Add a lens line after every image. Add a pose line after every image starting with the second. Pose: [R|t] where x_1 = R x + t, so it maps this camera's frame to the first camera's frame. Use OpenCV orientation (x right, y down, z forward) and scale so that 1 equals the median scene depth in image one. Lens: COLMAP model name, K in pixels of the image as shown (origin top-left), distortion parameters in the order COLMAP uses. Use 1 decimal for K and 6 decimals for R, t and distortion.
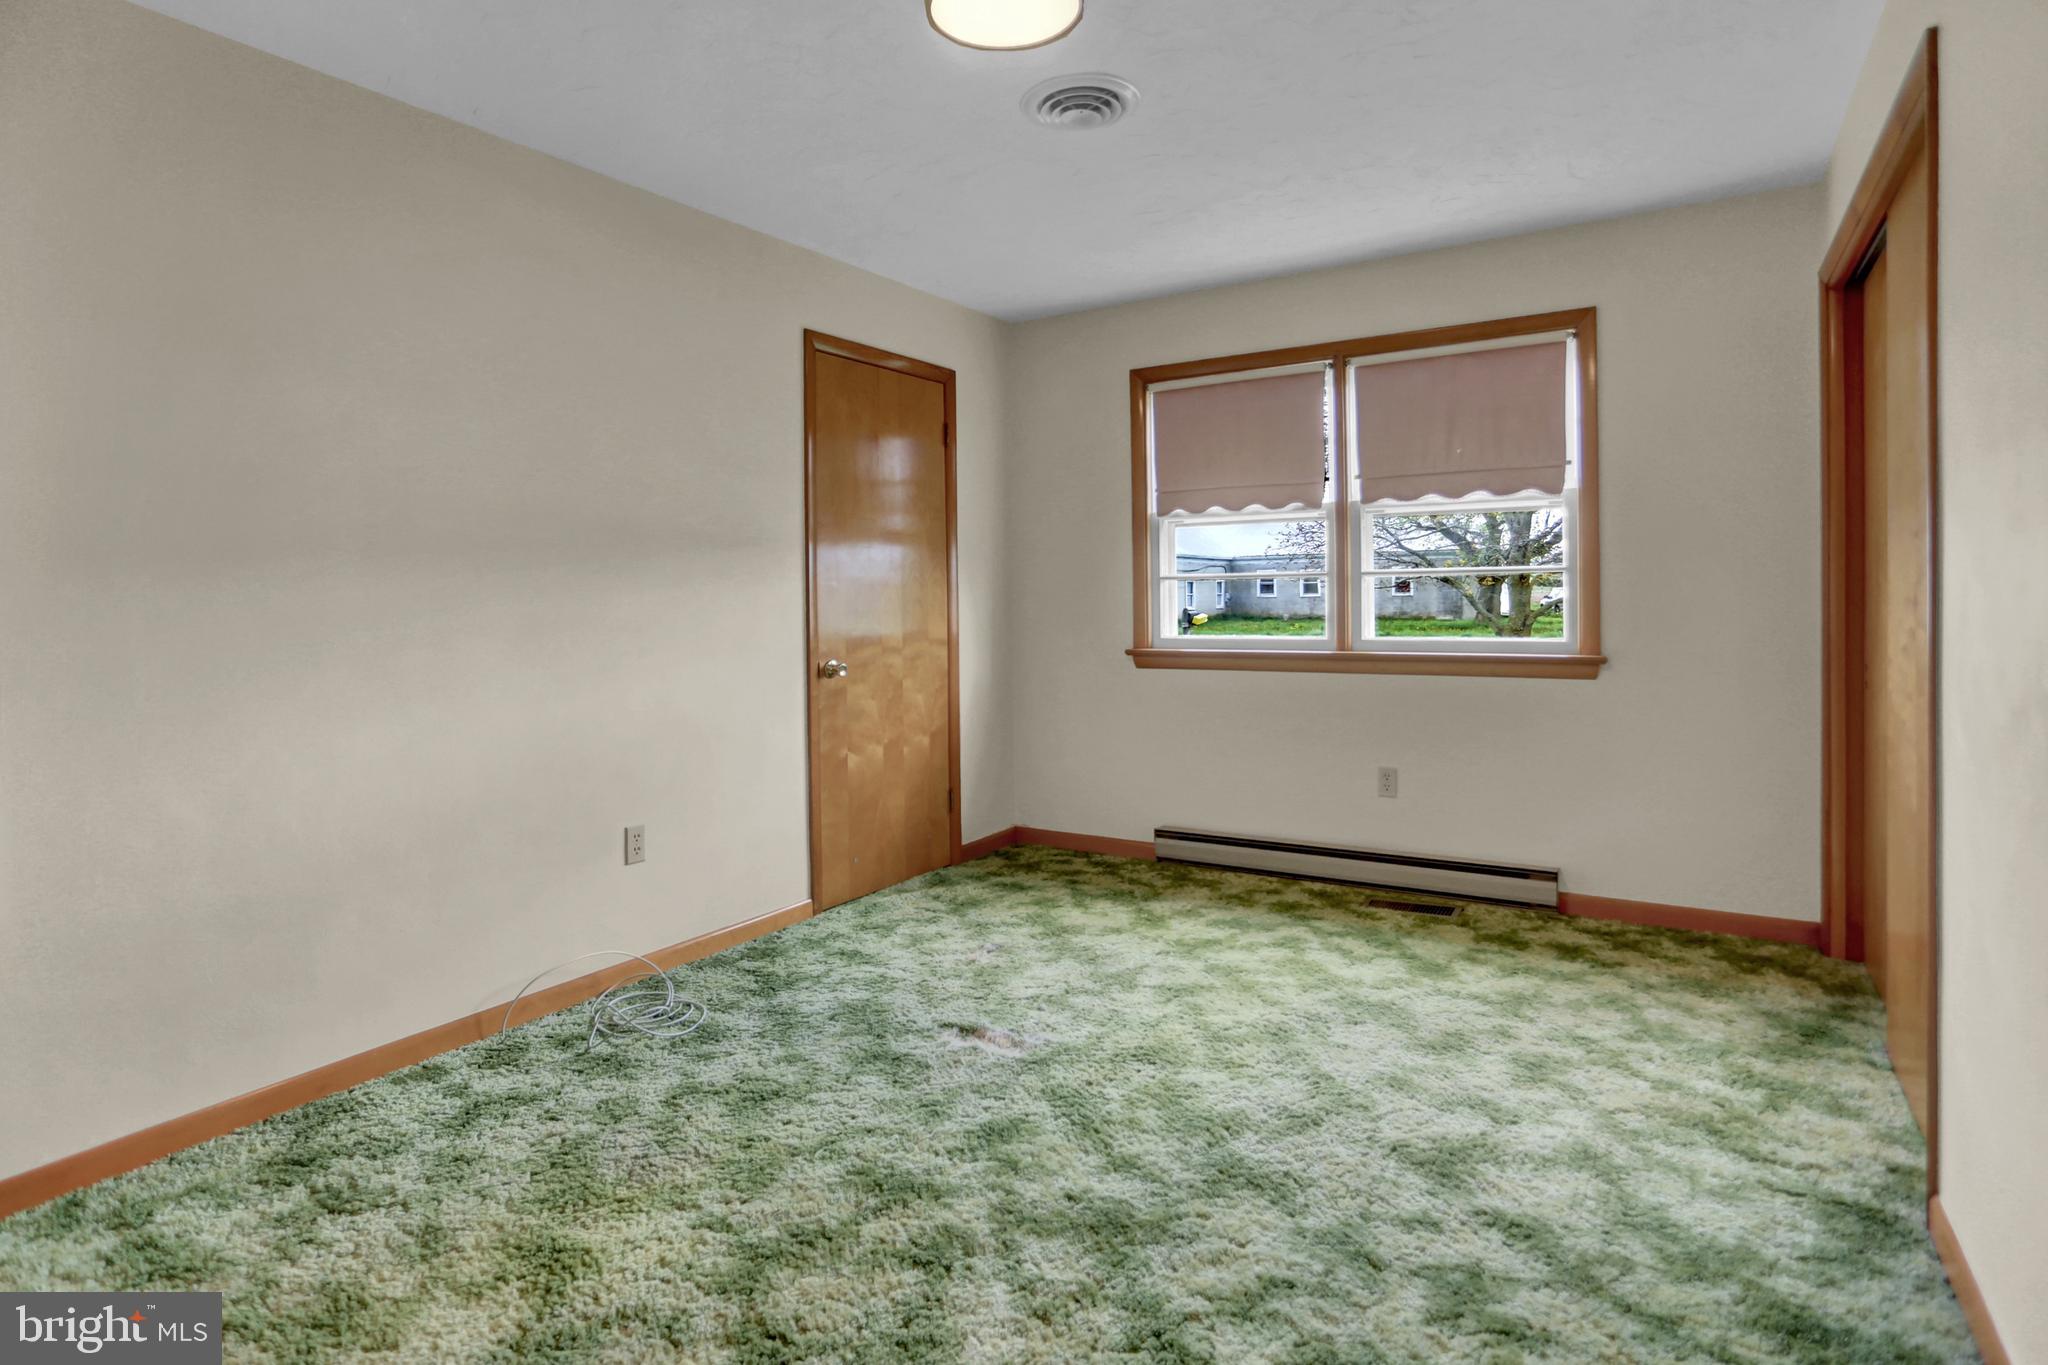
lens RADIAL K [[1049.6, 0, 951.2], [0, 1049.6, 598.9], [0, 0, 1]] dist [-0.073529, 0.037859]
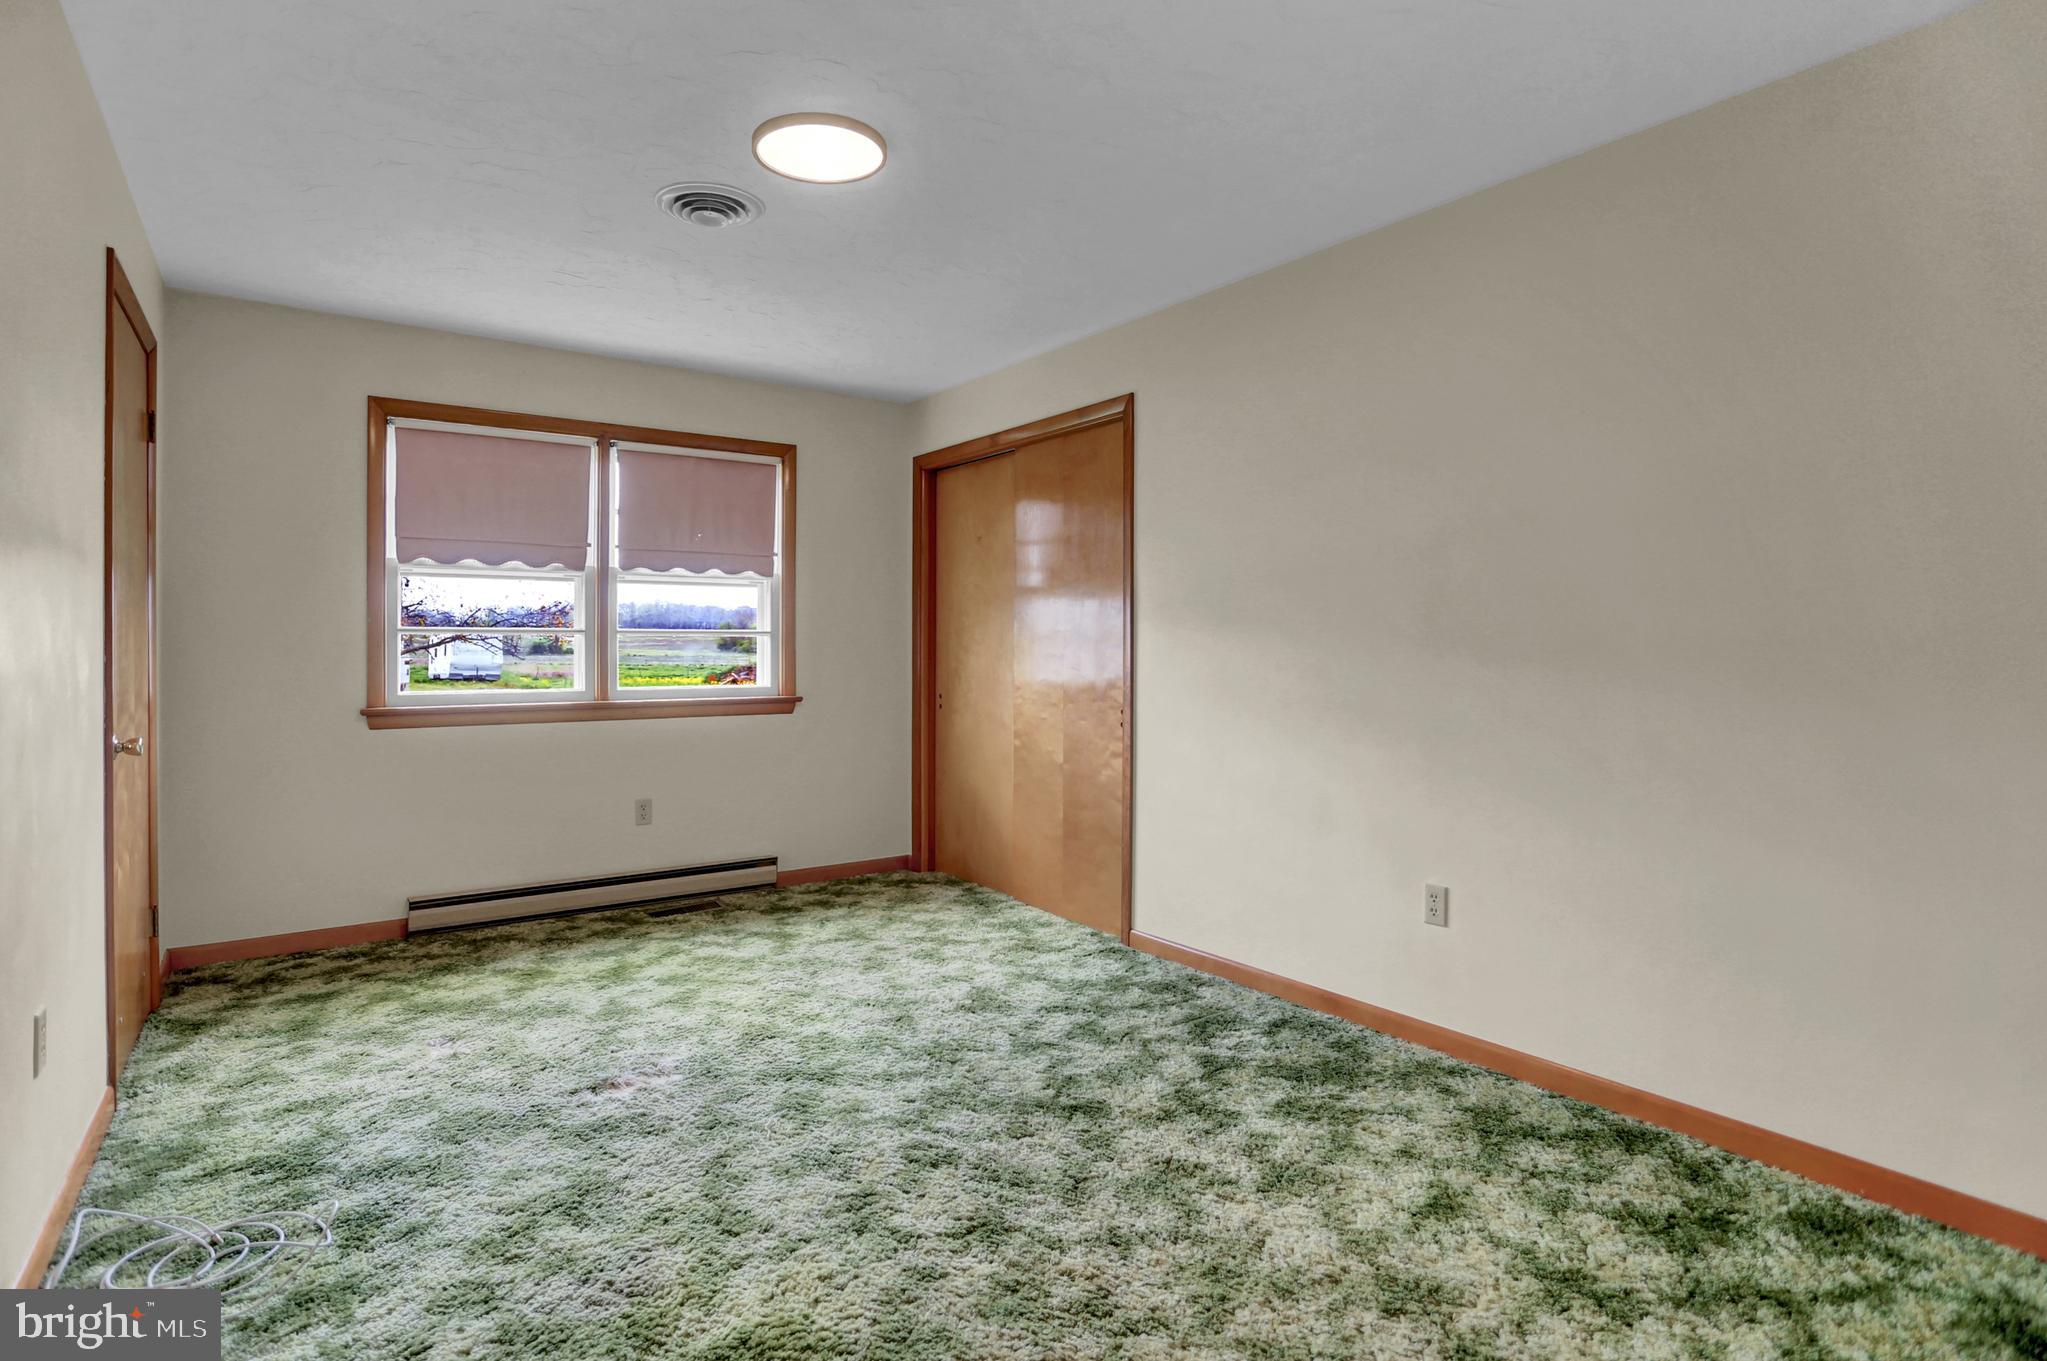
lens RADIAL K [[1099.1, 0, 976.1], [0, 1099.1, 645.1], [0, 0, 1]] dist [-0.002424, 0.000901]
pose [[0.344999, 0.020006, 0.938390, -0.794696], [-0.008058, 0.999799, -0.018353, 0.011058], [-0.938569, -0.001230, 0.345091, 0.283223]]
